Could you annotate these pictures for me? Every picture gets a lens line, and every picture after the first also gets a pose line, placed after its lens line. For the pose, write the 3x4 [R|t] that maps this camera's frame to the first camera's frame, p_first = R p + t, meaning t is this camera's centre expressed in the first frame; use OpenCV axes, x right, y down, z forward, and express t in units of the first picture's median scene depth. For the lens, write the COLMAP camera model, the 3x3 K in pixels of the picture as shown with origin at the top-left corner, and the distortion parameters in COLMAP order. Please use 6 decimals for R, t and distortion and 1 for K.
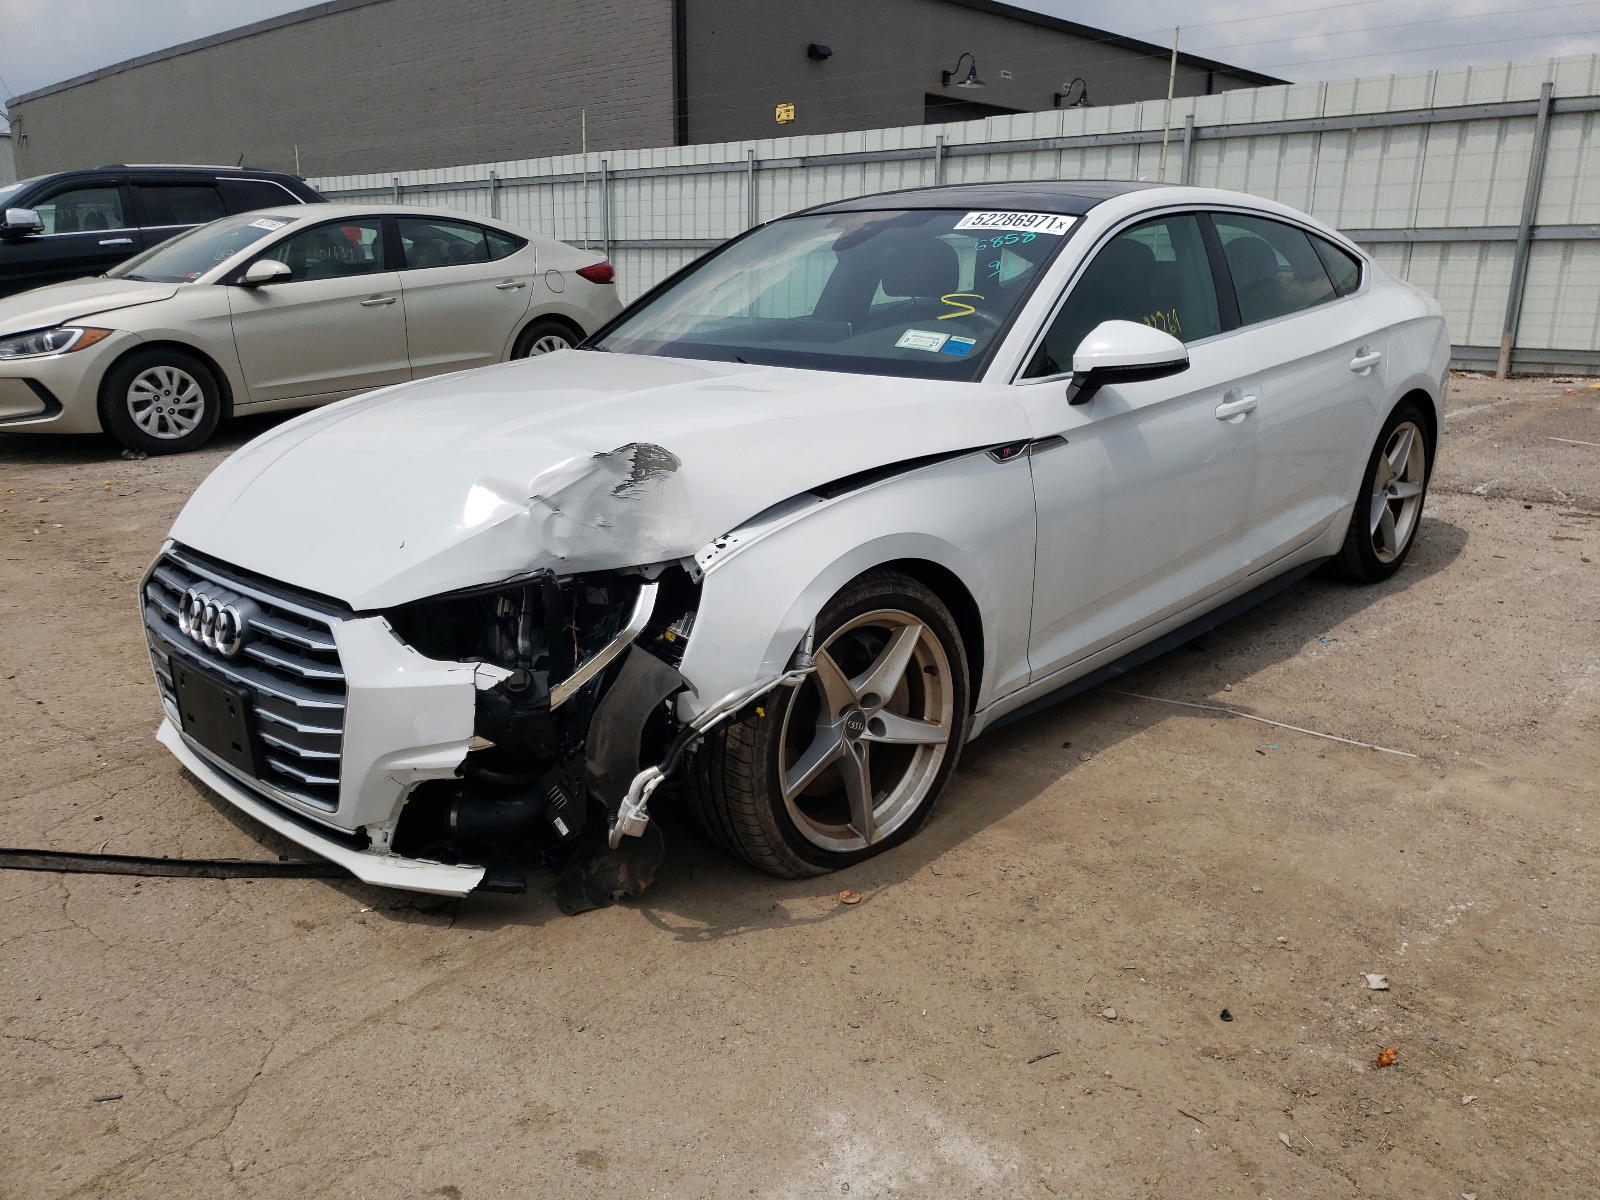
lens RADIAL K [[1231.6, 0, 800.4], [0, 1231.6, 596.0], [0, 0, 1]] dist [0.022146, 0.007106]
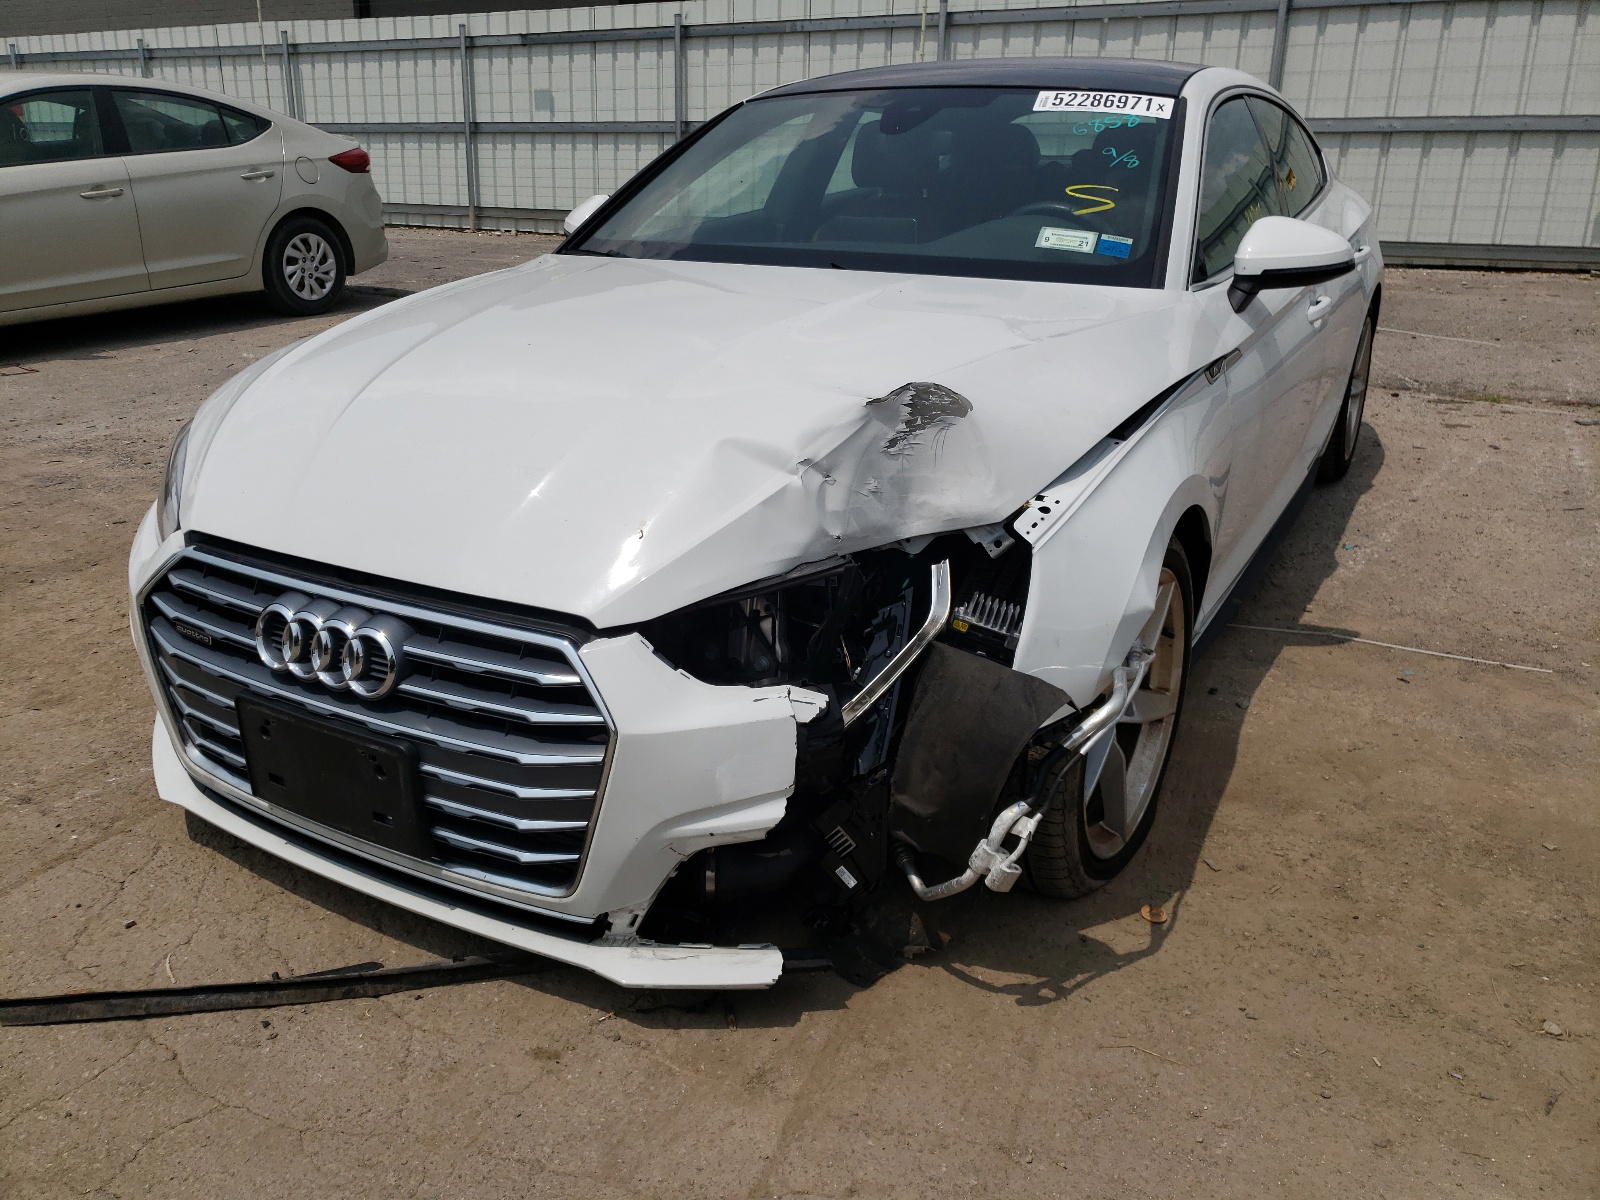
lens RADIAL K [[1196.5, 0, 621.8], [0, 1196.5, 541.3], [0, 0, 1]] dist [0.039554, -0.031429]
pose [[0.972974, -0.066866, 0.221023, -0.440578], [0.055719, 0.996858, 0.056296, -0.069952], [-0.224093, -0.042460, 0.973642, 0.267716]]
